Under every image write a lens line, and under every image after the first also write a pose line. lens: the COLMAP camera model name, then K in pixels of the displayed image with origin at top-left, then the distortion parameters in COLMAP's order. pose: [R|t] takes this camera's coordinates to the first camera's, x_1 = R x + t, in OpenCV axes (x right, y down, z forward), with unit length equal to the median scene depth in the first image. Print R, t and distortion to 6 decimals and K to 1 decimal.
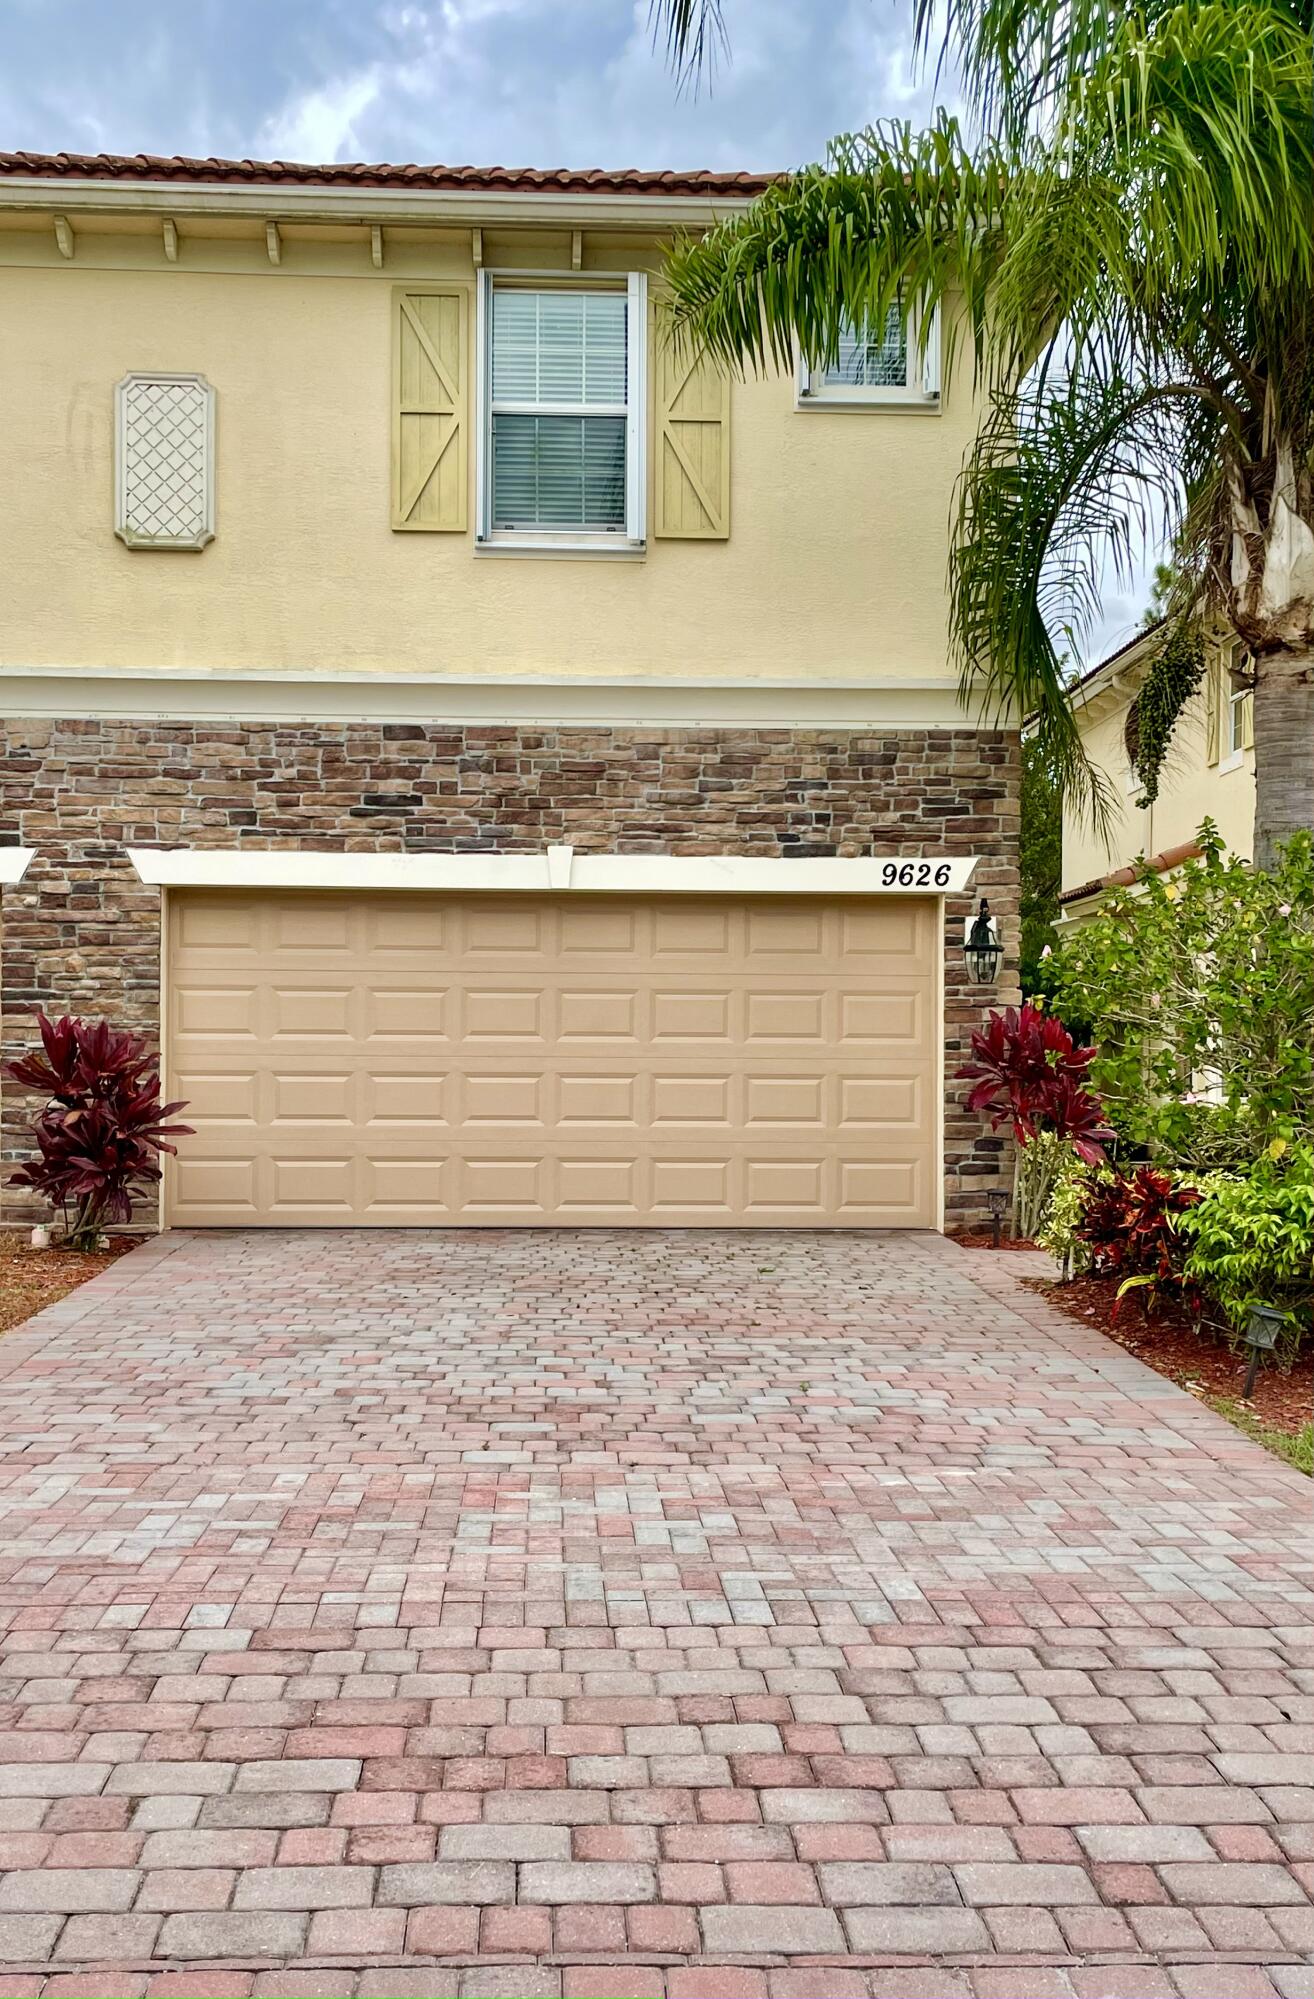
lens RADIAL K [[2027.5, 0, 653.0], [0, 2027.5, 1061.4], [0, 0, 1]] dist [0.099138, 0.000000]
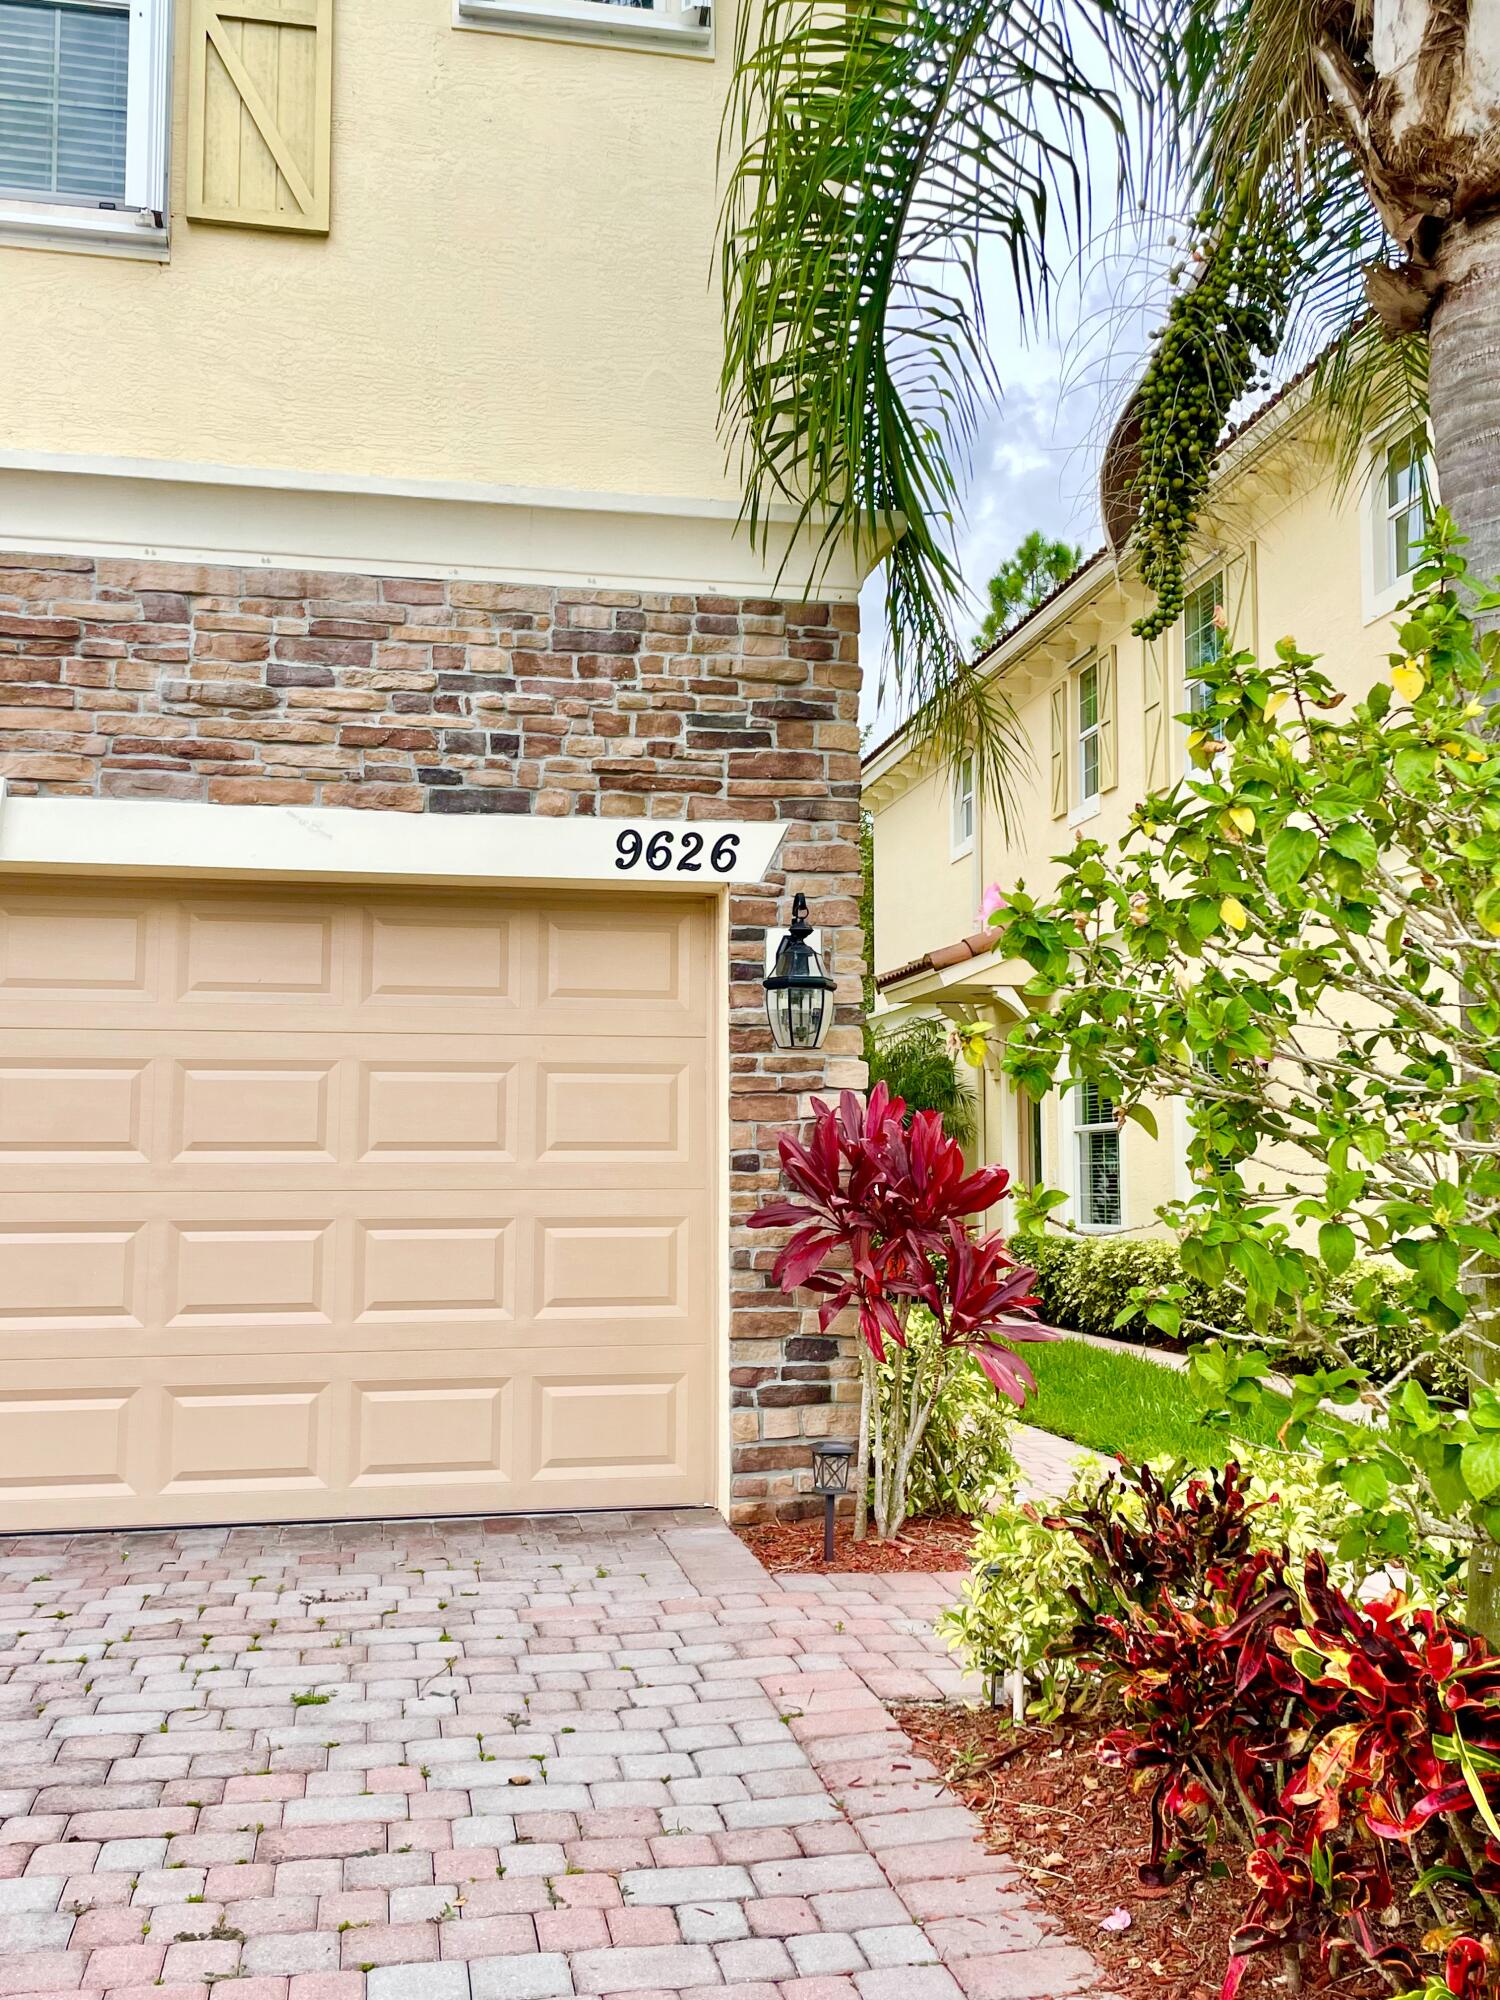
lens RADIAL K [[1963.7, 0, 753.5], [0, 1963.7, 999.5], [0, 0, 1]] dist [0.084967, 0.000000]
pose [[0.989482, 0.006514, 0.144508, 0.073735], [0.006233, 0.996137, -0.087586, -0.005434], [-0.144520, 0.087566, 0.985620, 0.479511]]
